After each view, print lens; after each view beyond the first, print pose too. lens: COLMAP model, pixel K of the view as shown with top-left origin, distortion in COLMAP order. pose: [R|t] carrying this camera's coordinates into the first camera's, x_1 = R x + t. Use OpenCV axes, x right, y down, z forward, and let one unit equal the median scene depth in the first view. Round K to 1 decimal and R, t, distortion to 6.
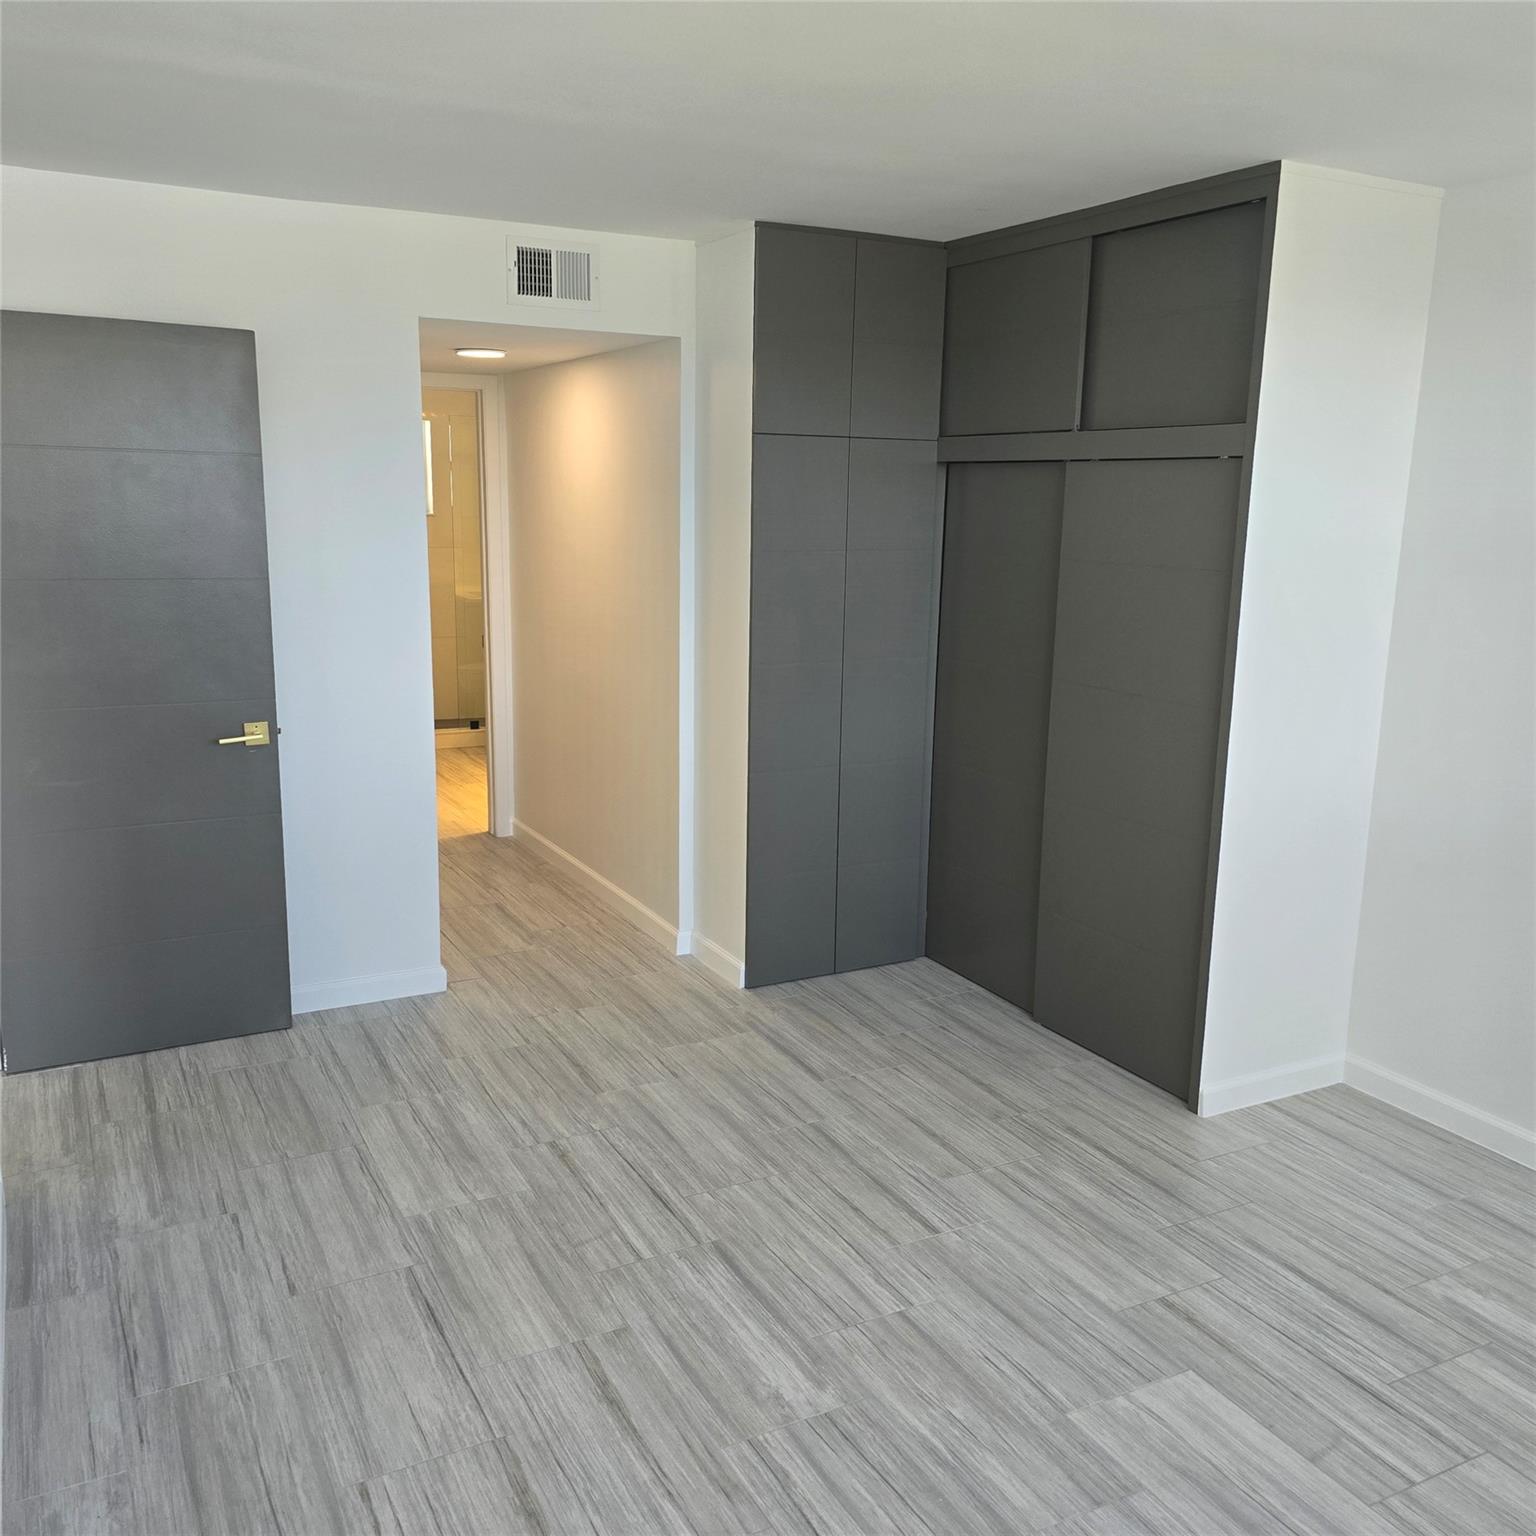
lens RADIAL K [[1391.5, 0, 776.1], [0, 1391.5, 803.7], [0, 0, 1]] dist [0.094500, -0.124243]
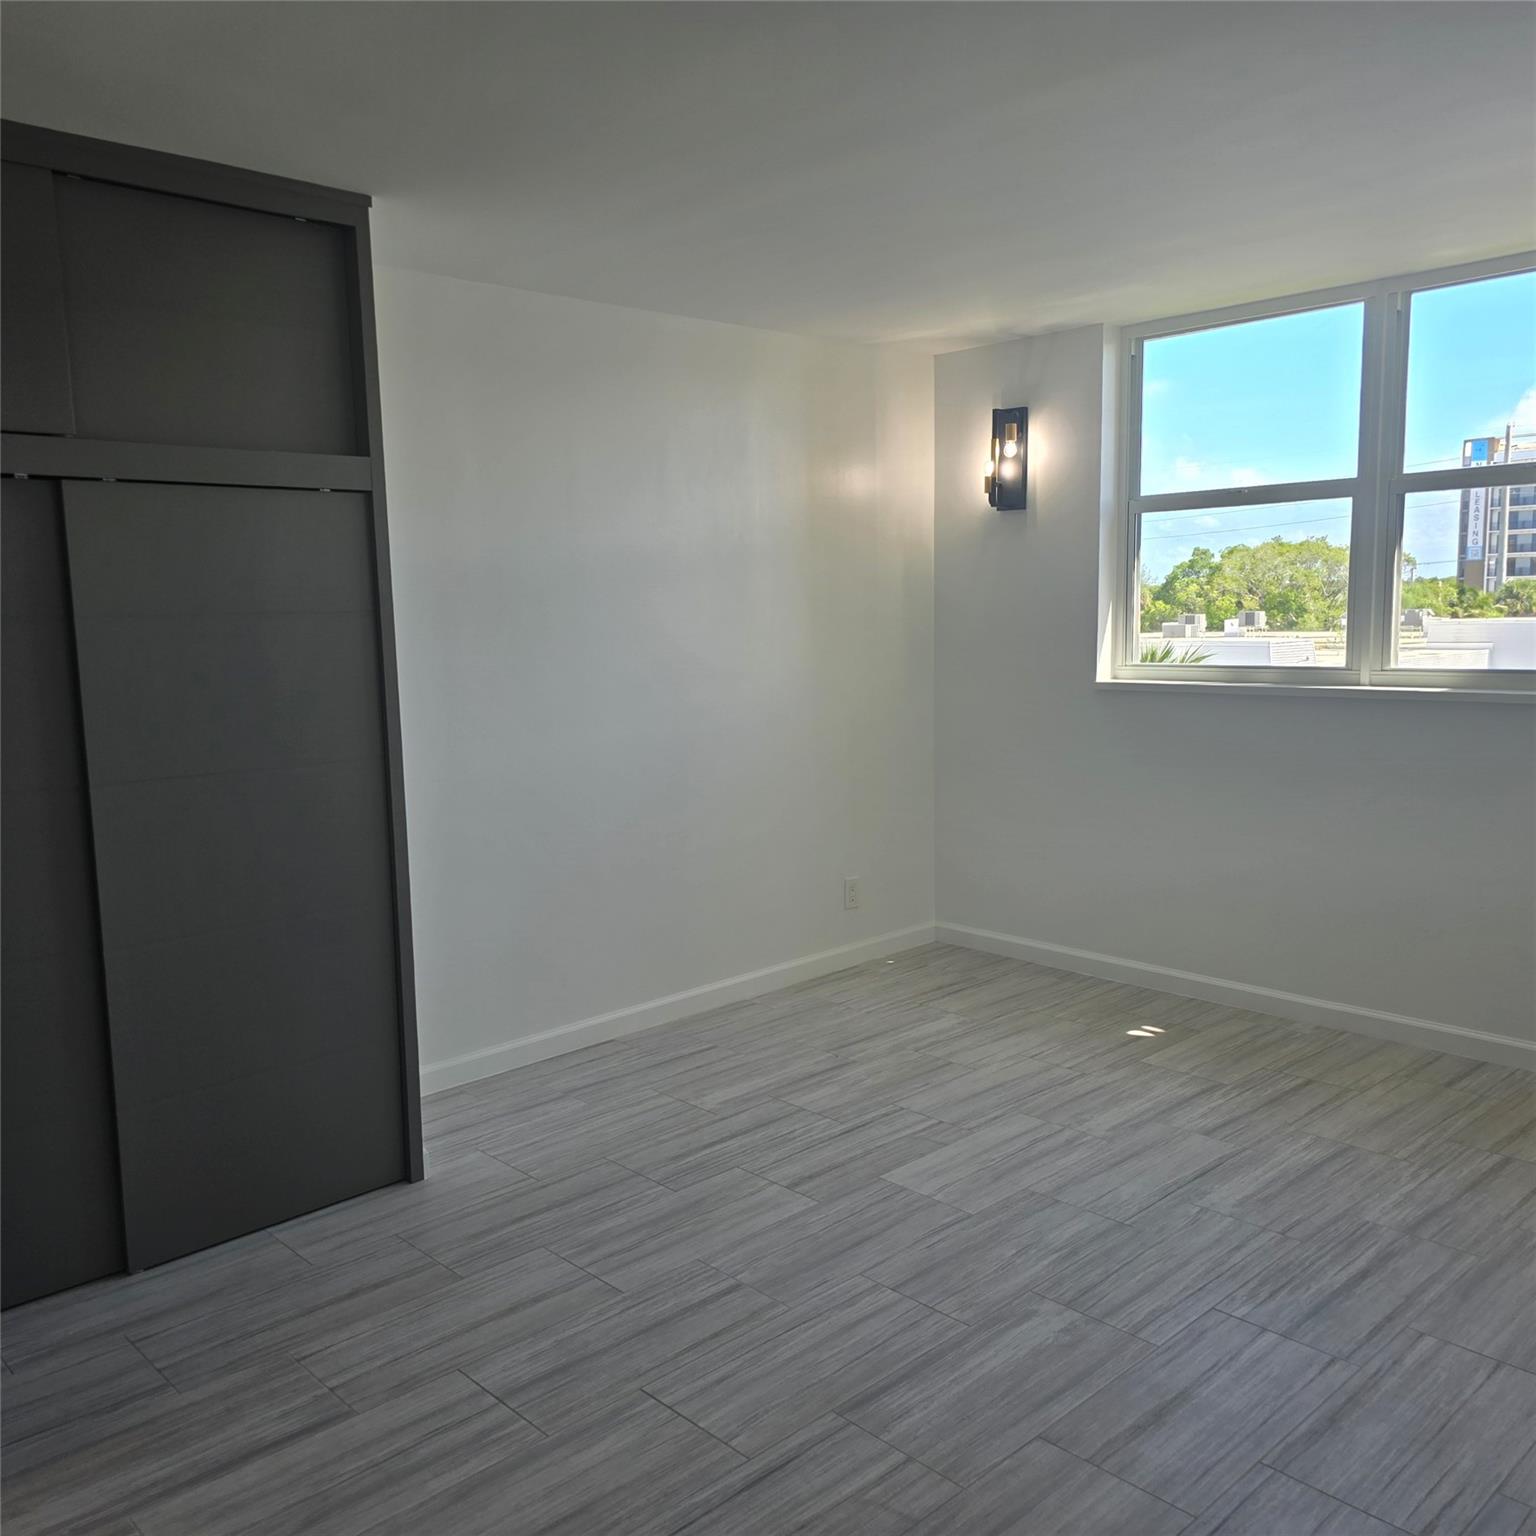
lens RADIAL K [[1393.2, 0, 740.4], [0, 1393.2, 800.2], [0, 0, 1]] dist [0.060238, -0.061460]
pose [[-0.270294, -0.148658, 0.951232, -0.754442], [0.231768, 0.948906, 0.214152, -0.212048], [-0.934465, 0.278349, -0.222029, 1.146857]]
